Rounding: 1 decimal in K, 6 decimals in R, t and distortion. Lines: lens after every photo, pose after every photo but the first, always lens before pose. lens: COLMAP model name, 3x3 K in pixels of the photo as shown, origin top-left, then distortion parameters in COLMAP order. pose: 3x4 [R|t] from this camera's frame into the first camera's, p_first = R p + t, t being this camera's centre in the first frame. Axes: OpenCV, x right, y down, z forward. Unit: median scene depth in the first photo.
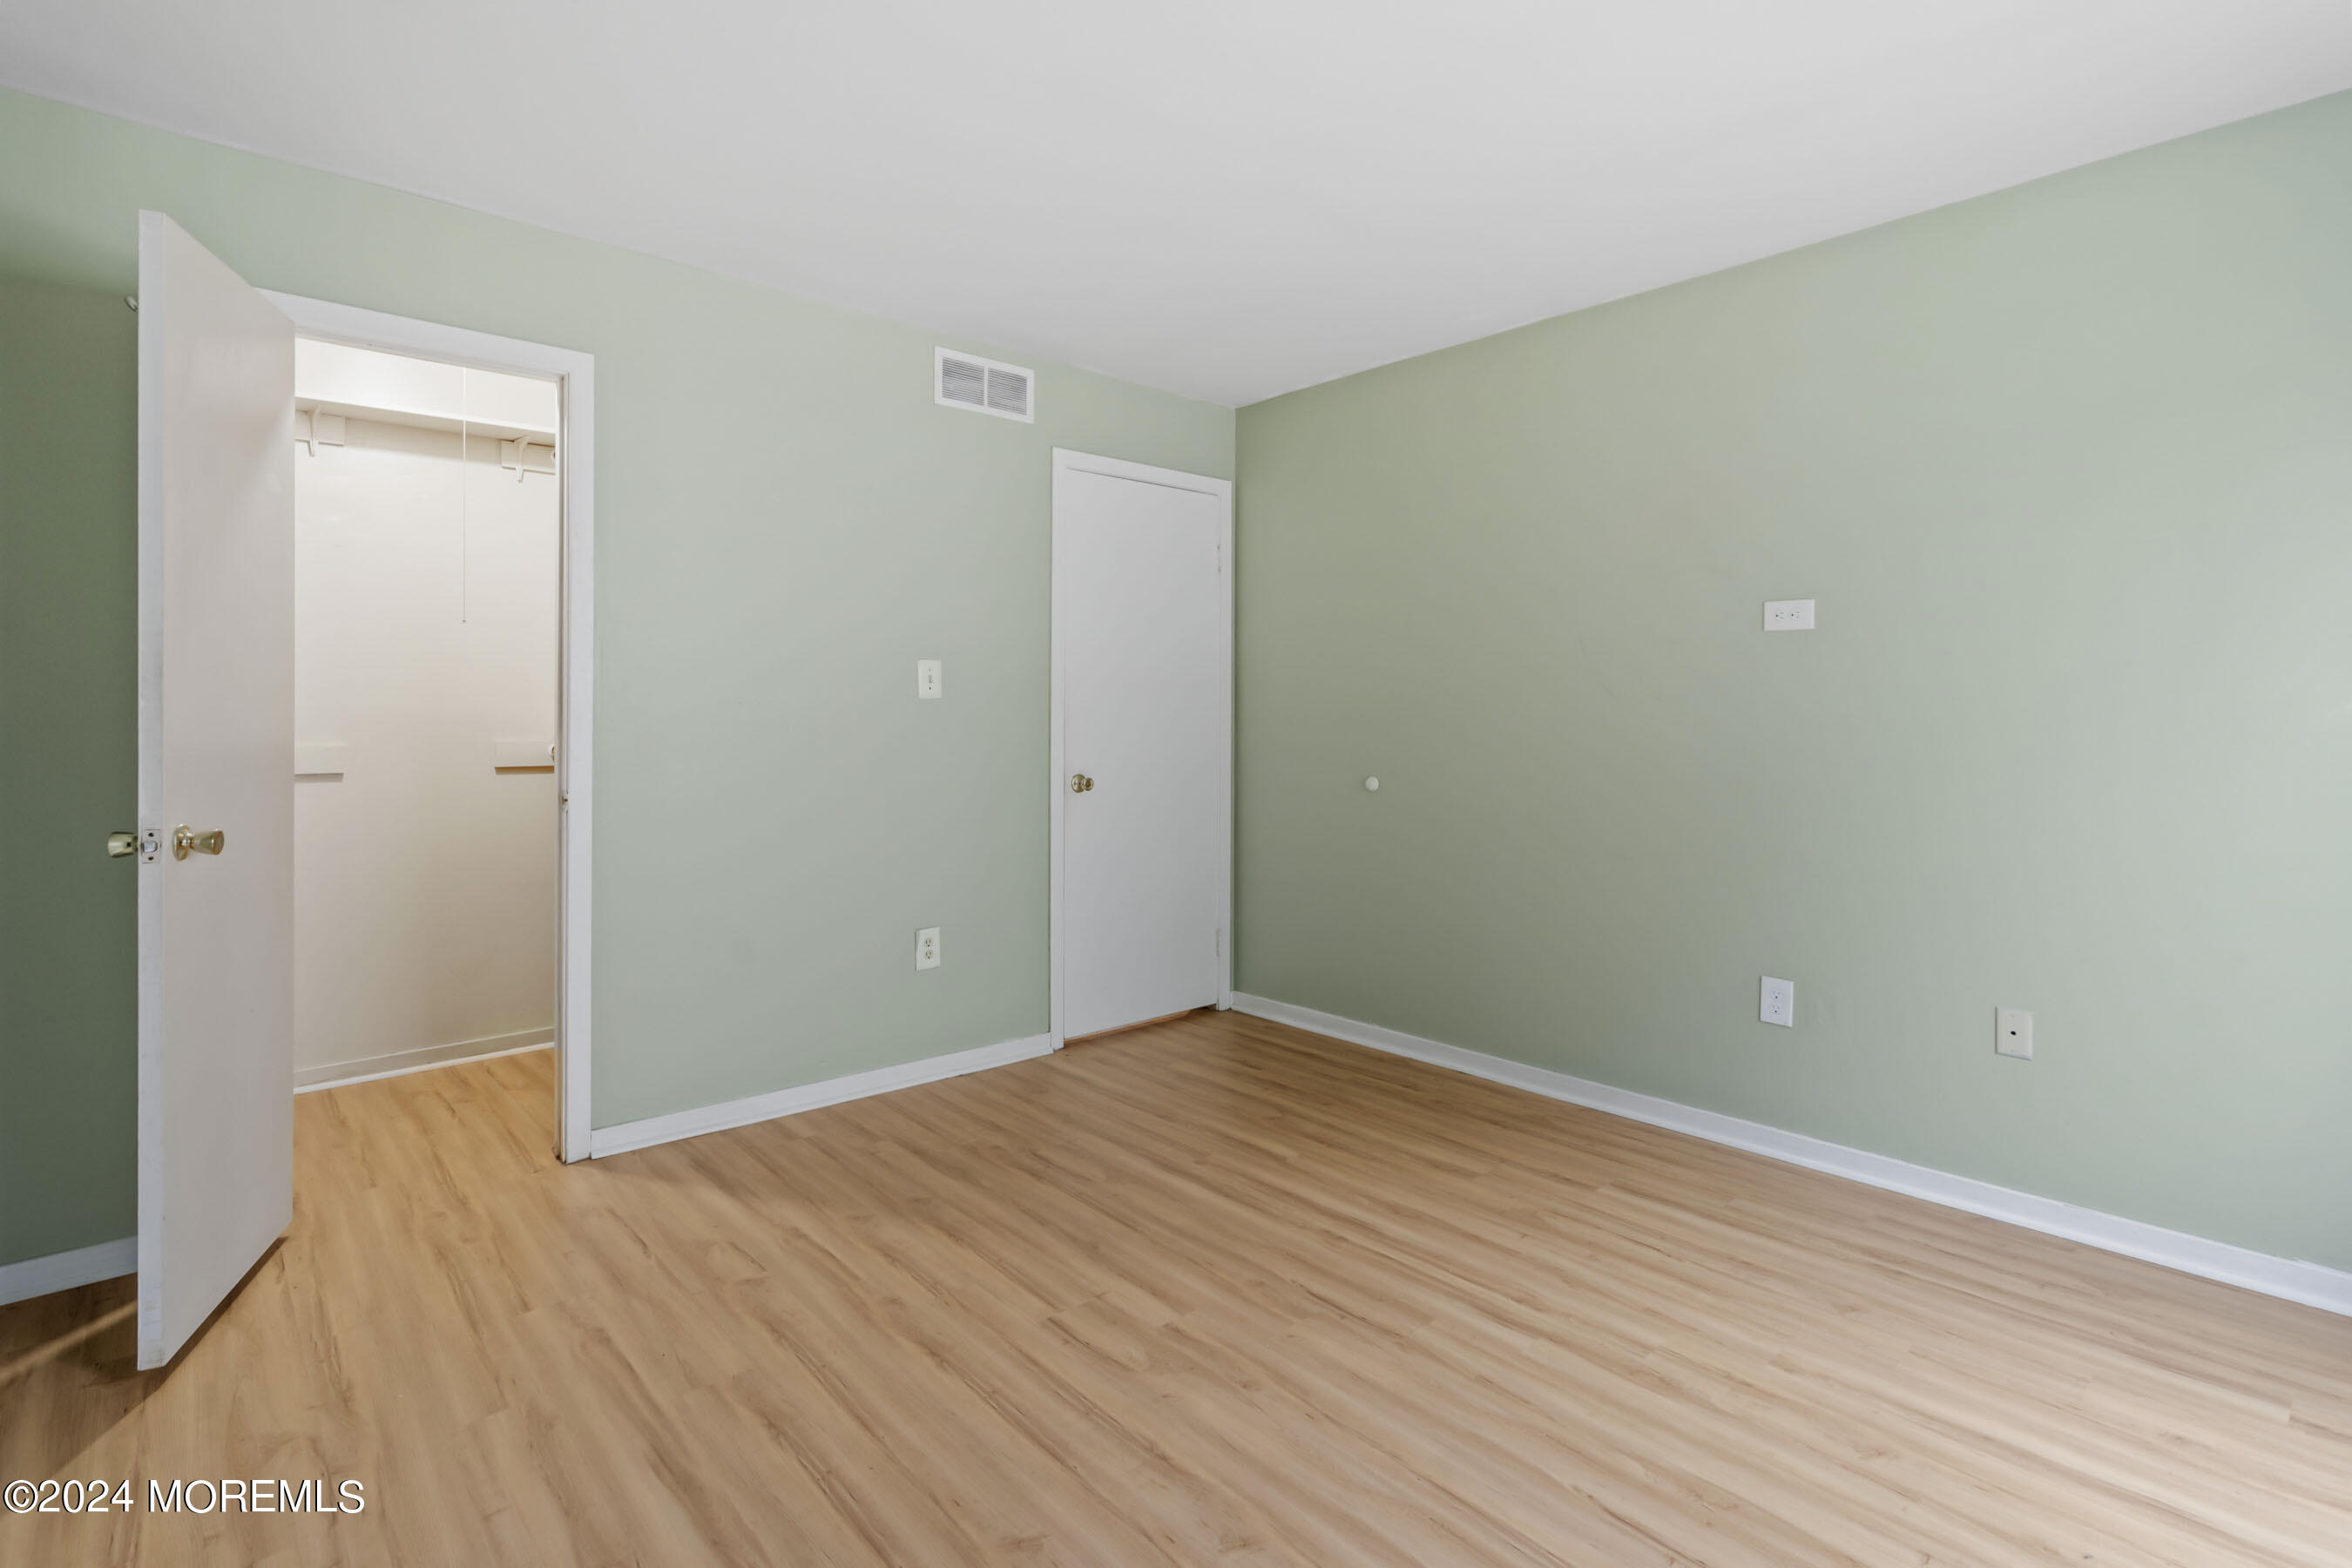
lens RADIAL K [[1076.7, 0, 1160.5], [0, 1076.7, 730.9], [0, 0, 1]] dist [-0.001806, 0.000233]
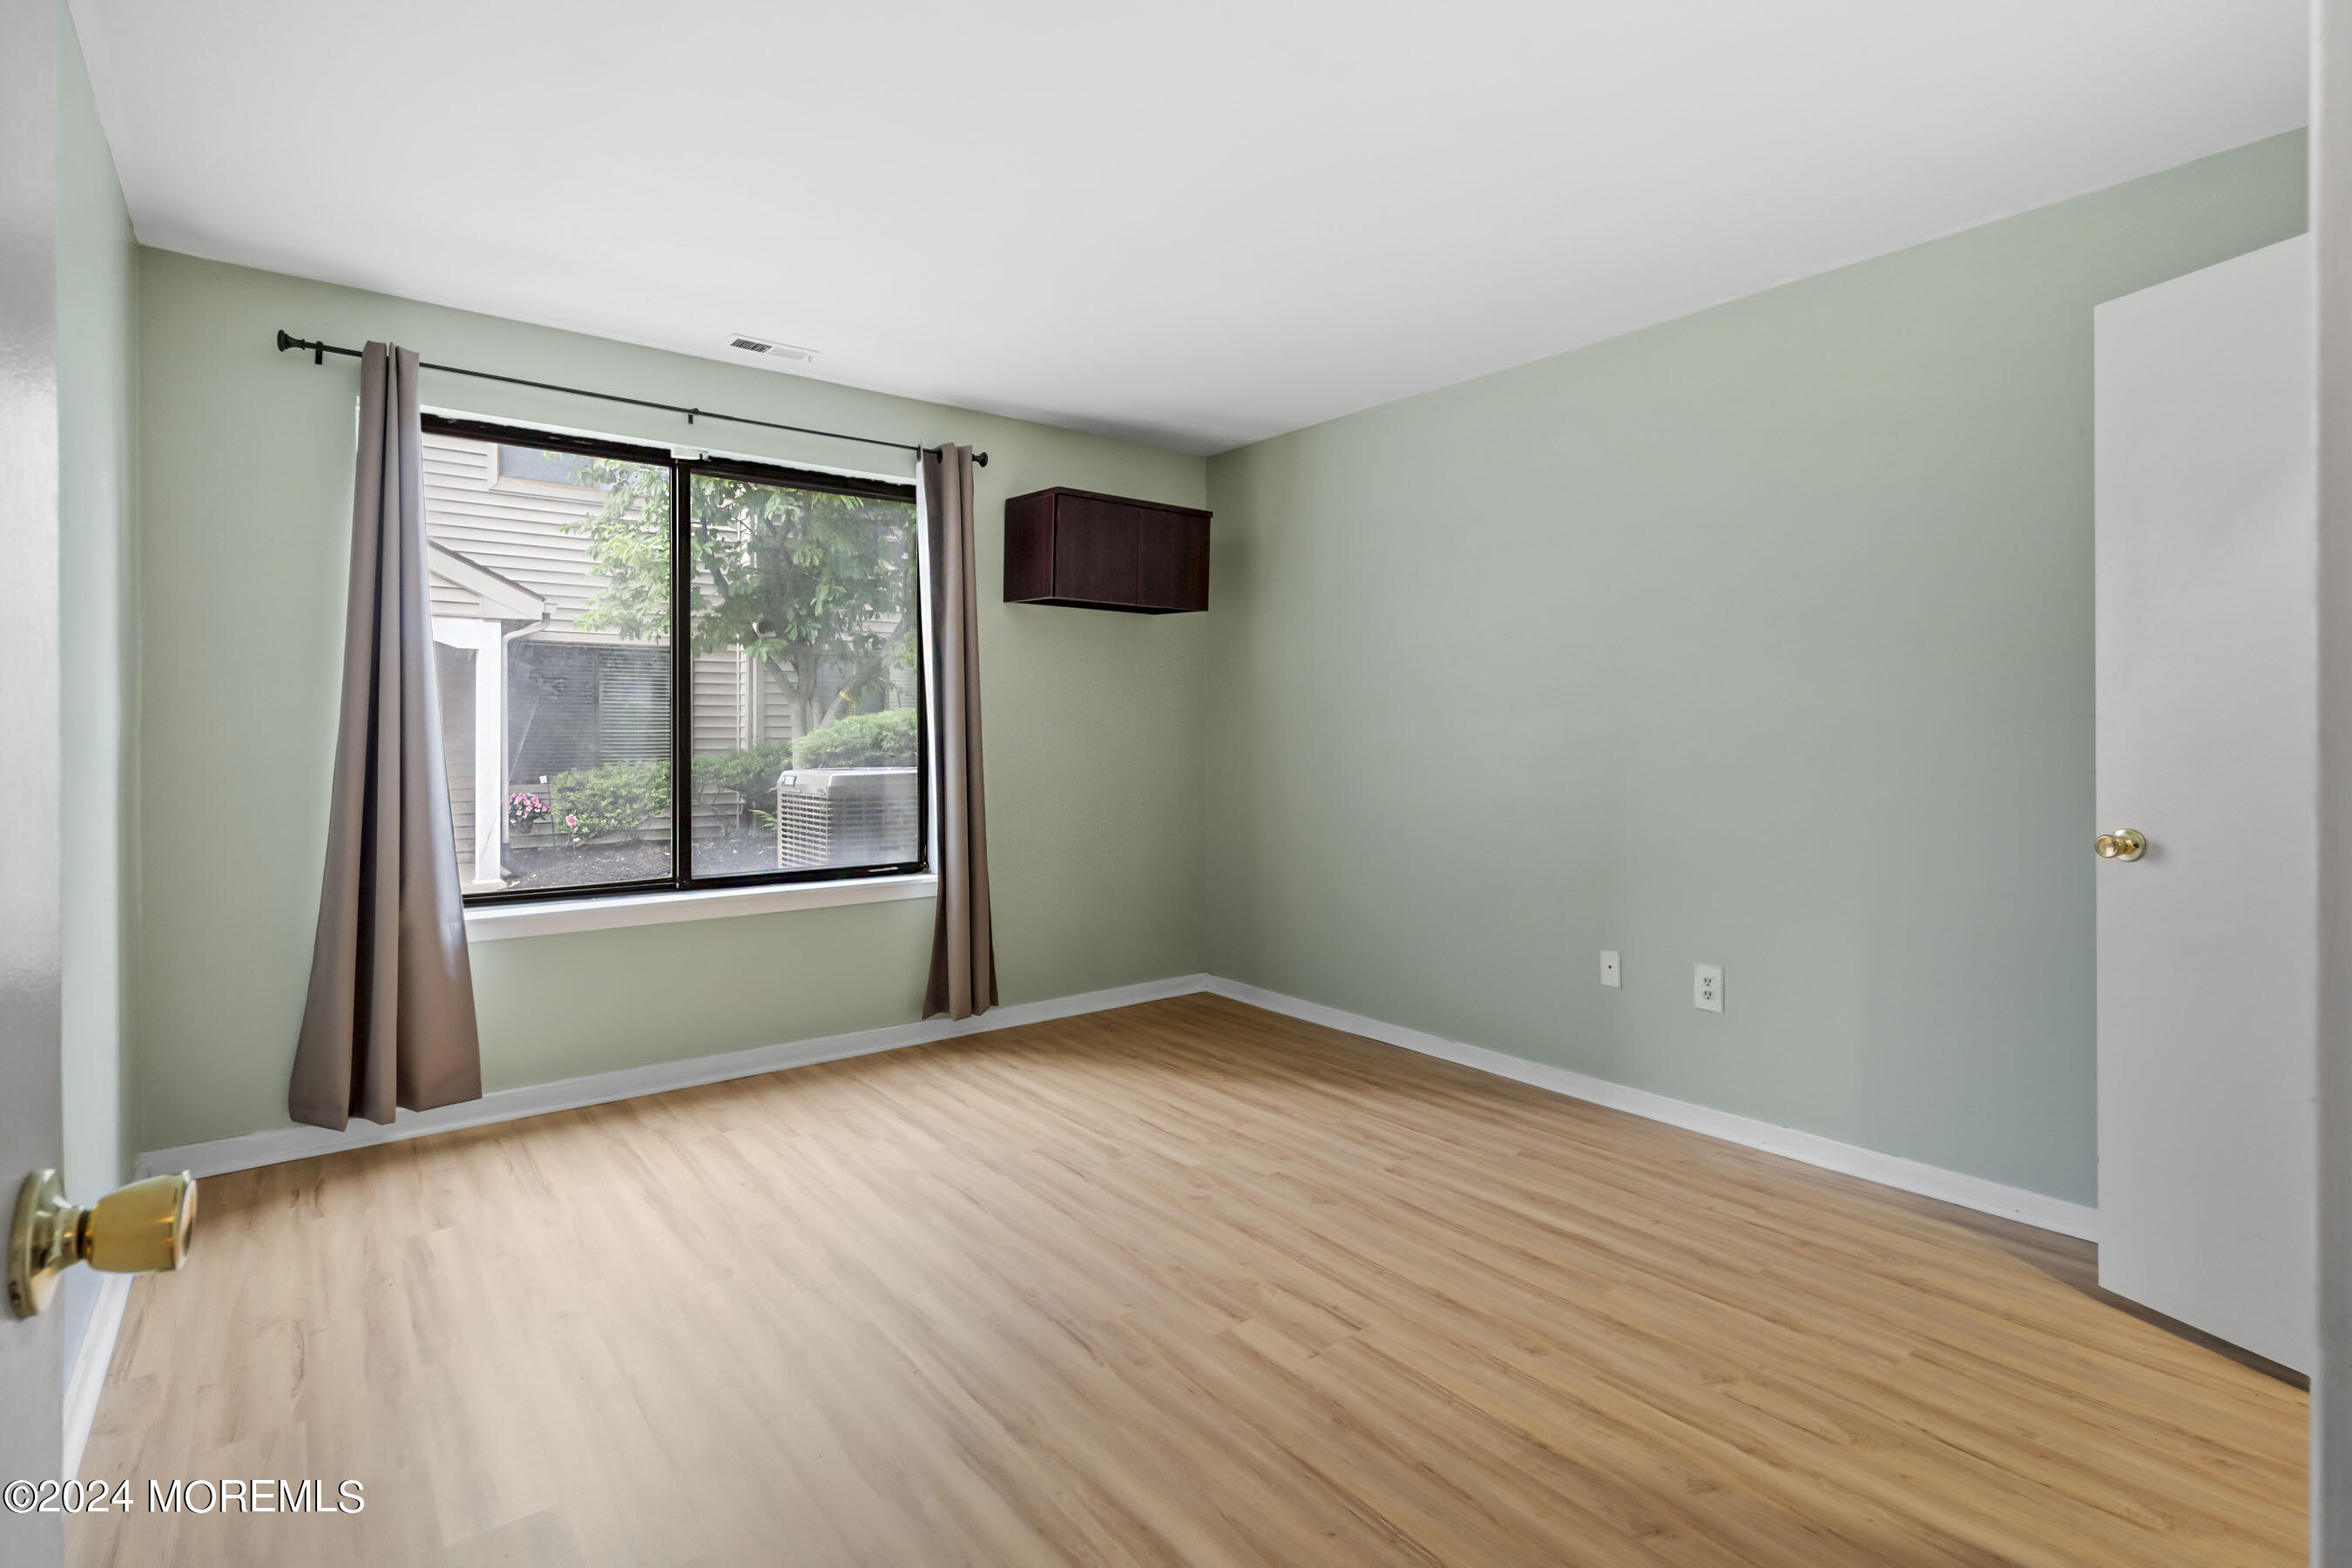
lens RADIAL K [[1076.7, 0, 1160.5], [0, 1076.7, 730.9], [0, 0, 1]] dist [-0.001806, 0.000233]
pose [[-0.998030, -0.001662, 0.062712, 0.020184], [-0.000806, 0.999906, 0.013664, -0.027476], [-0.062729, 0.013587, -0.997938, 1.963669]]
